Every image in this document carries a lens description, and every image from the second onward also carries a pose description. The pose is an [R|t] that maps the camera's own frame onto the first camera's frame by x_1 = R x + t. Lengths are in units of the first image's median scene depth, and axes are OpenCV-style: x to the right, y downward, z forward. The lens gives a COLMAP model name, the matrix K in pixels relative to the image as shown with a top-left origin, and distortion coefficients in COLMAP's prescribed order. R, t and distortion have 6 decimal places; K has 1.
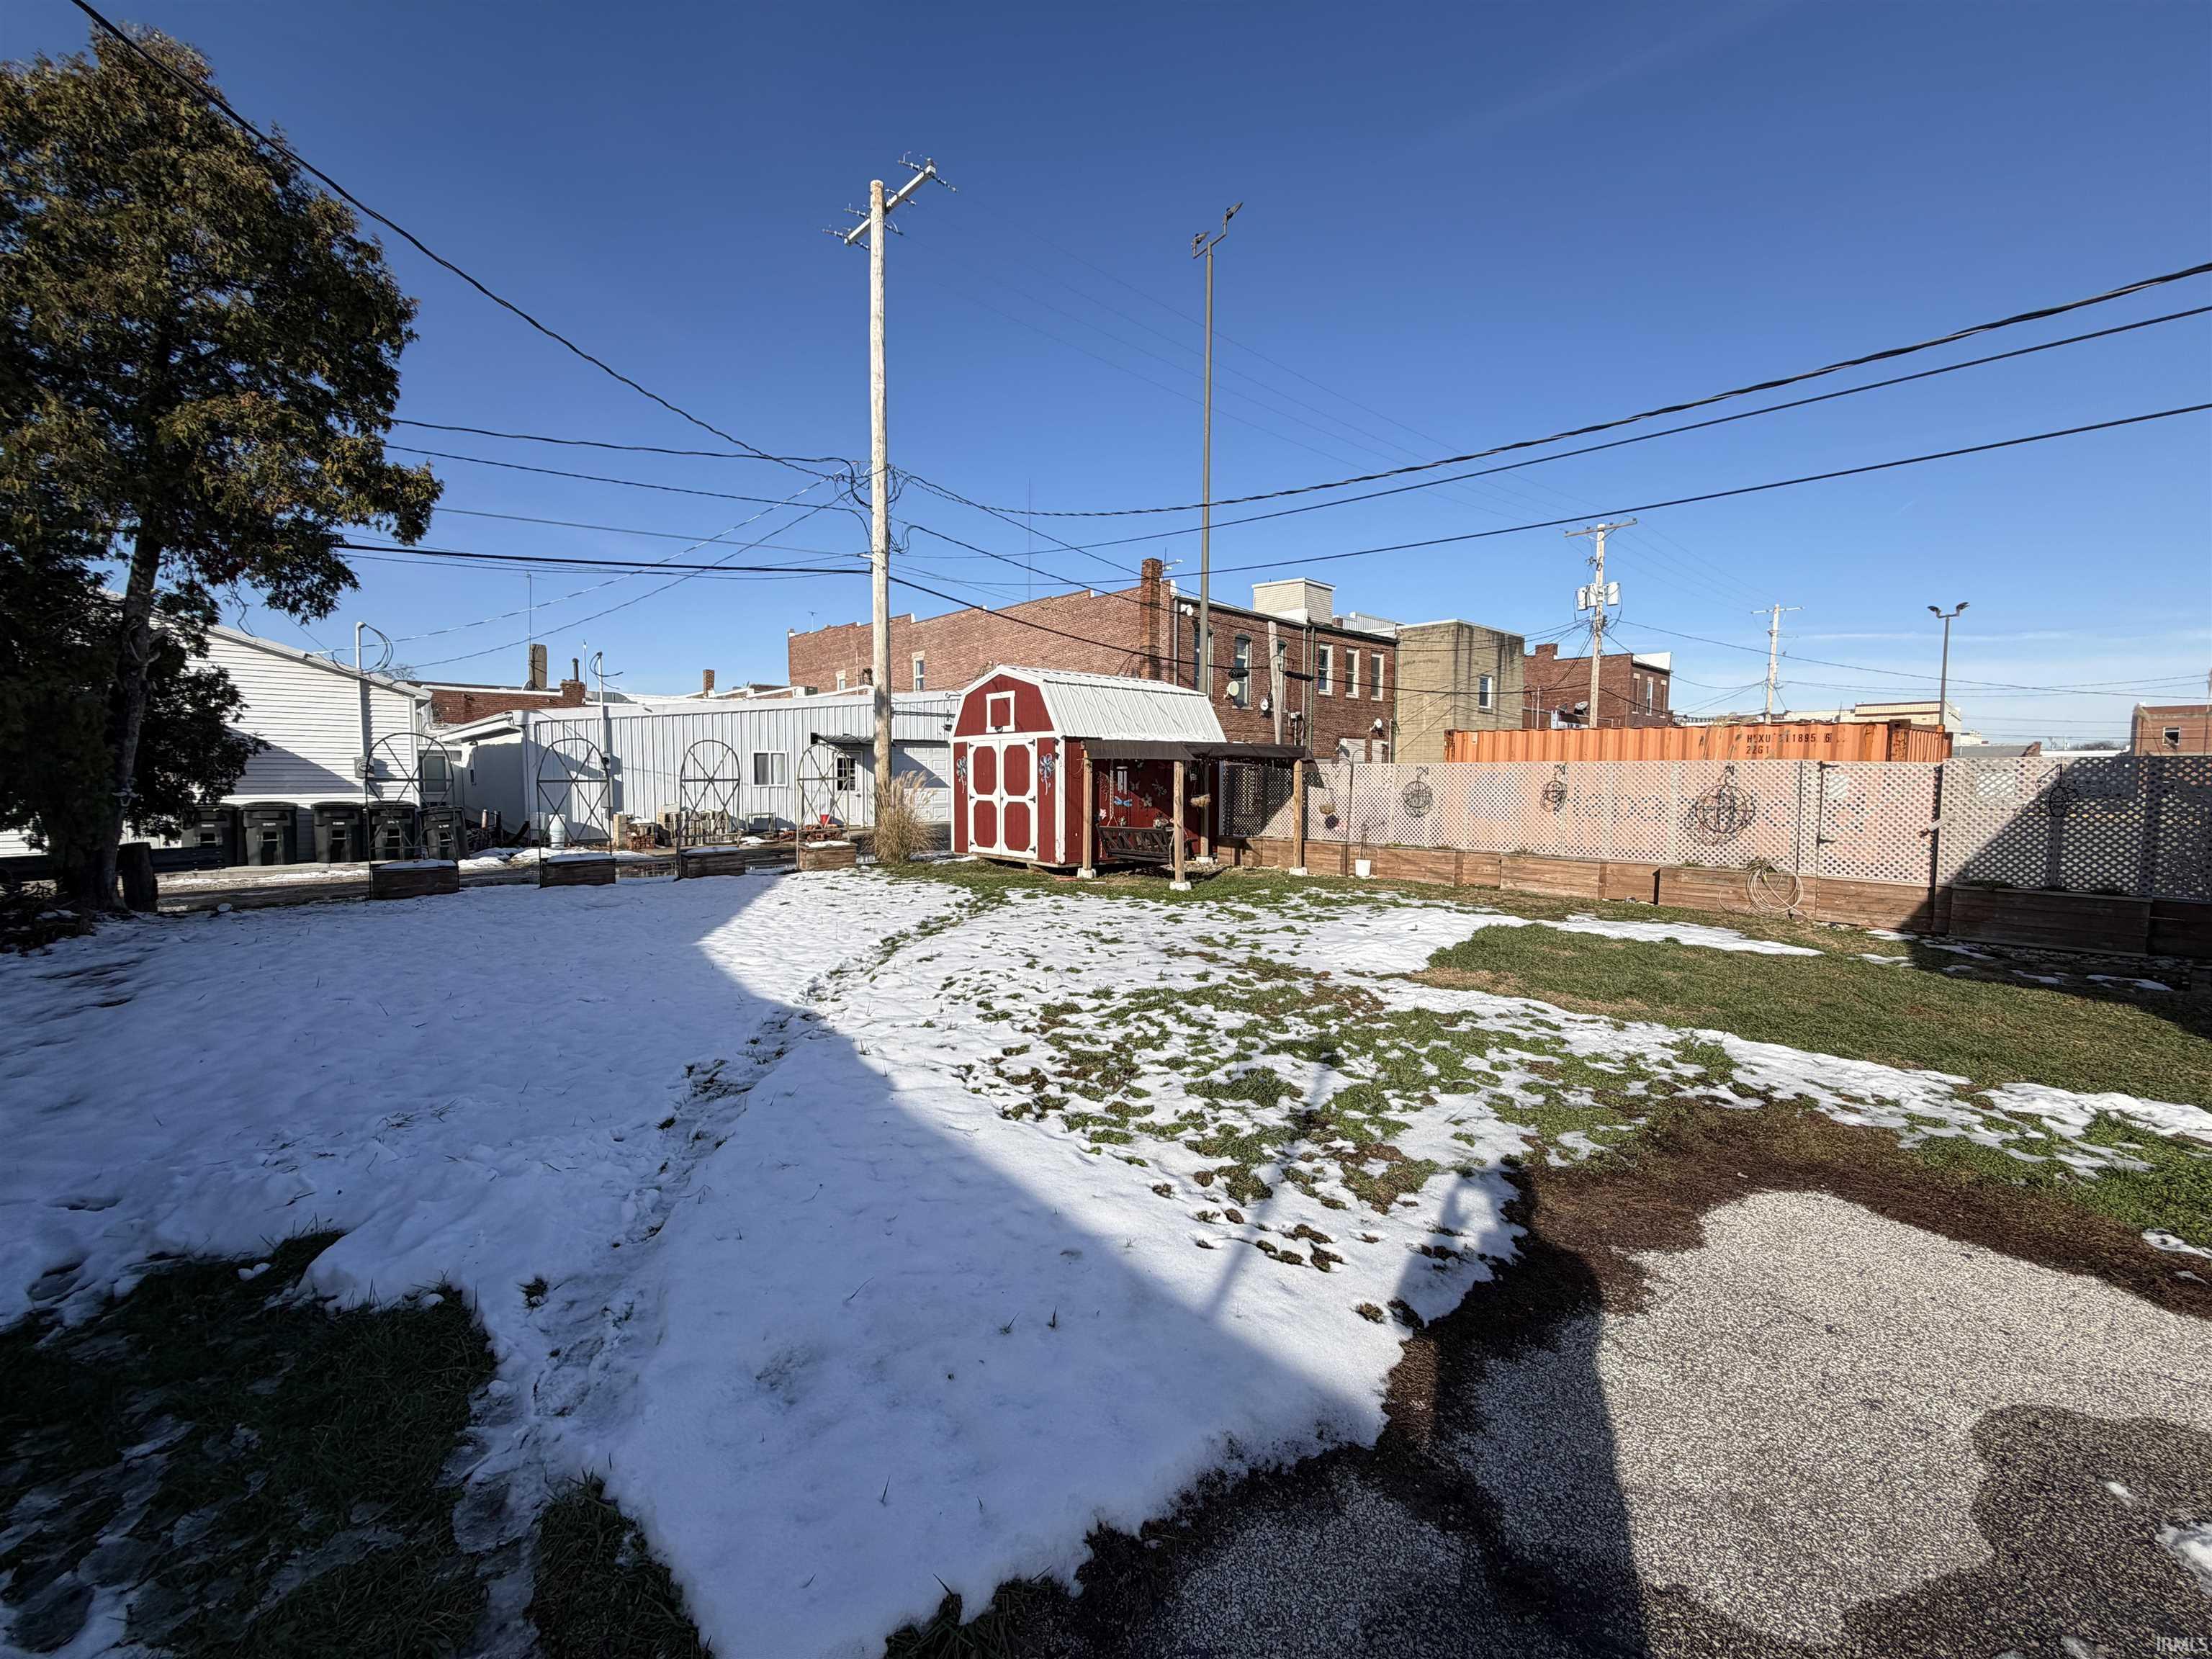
lens RADIAL K [[883.1, 0, 1102.6], [0, 883.1, 827.9], [0, 0, 1]] dist [0.000694, -0.000250]
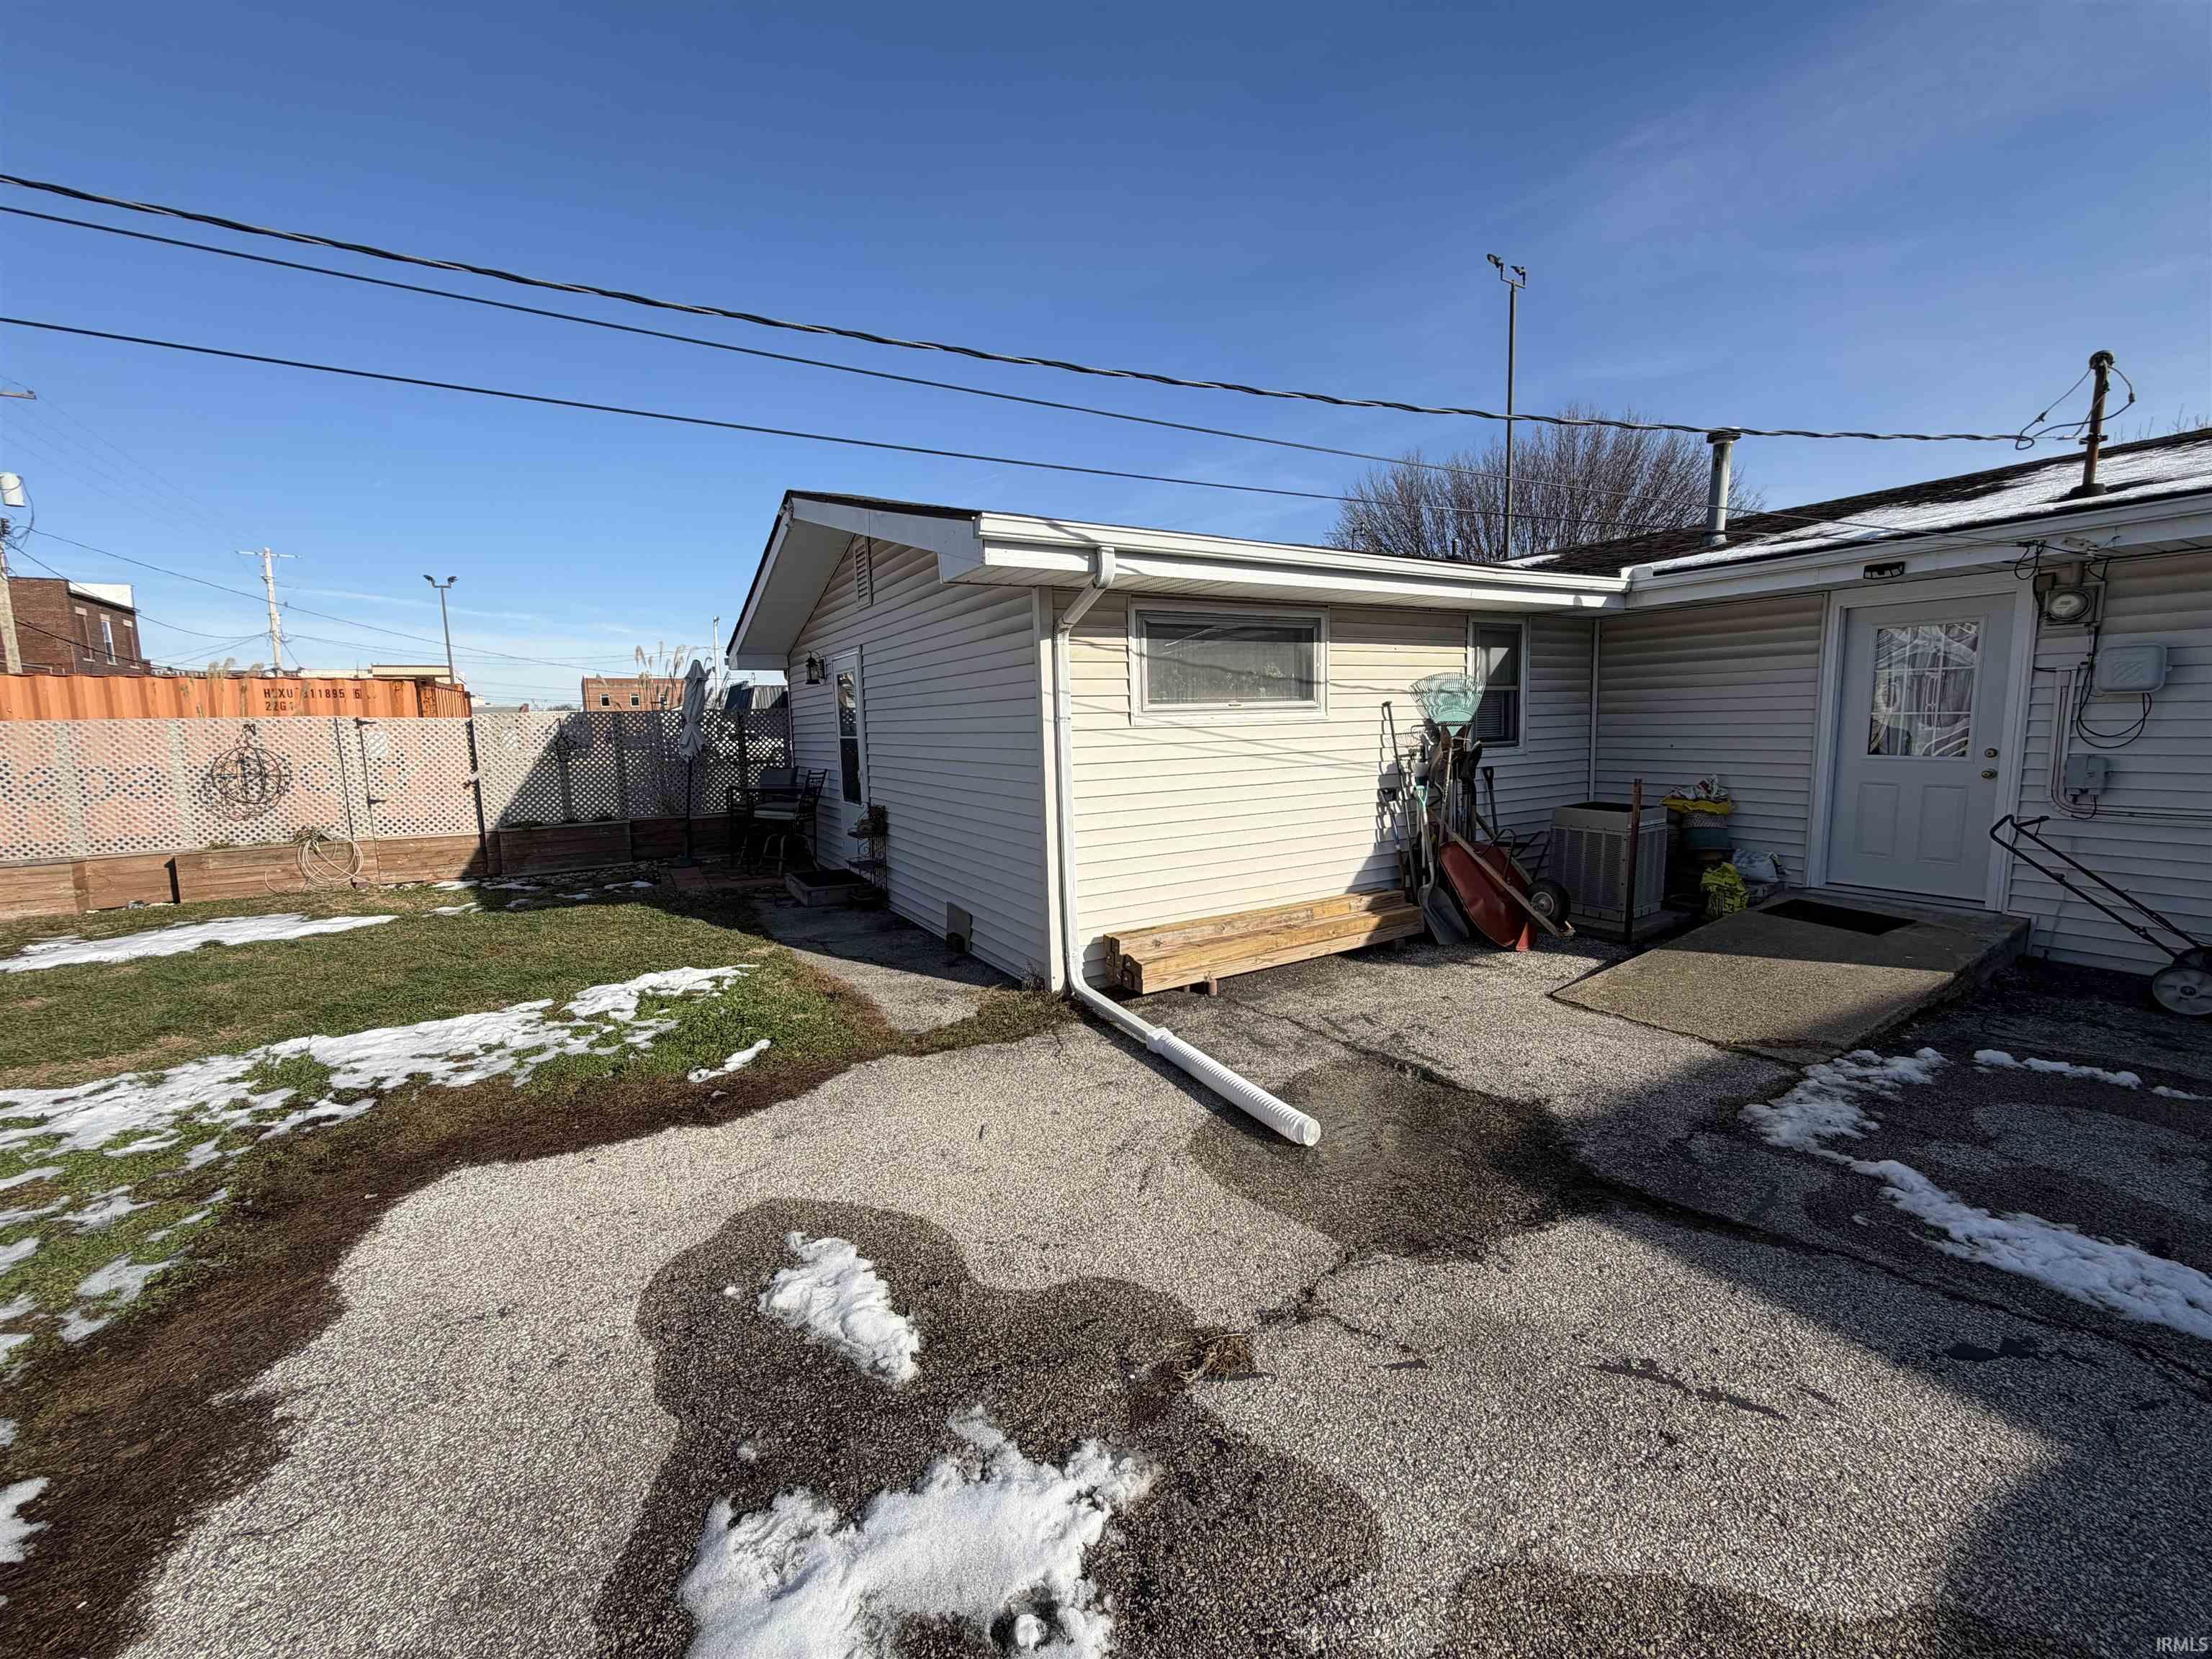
lens RADIAL K [[883.1, 0, 1098.2], [0, 883.1, 830.0], [0, 0, 1]] dist [0.000694, -0.000250]
pose [[0.186609, -0.130286, 0.973757, 0.052942], [0.085380, 0.989568, 0.116039, 0.002888], [-0.978717, 0.061486, 0.195786, 0.092990]]
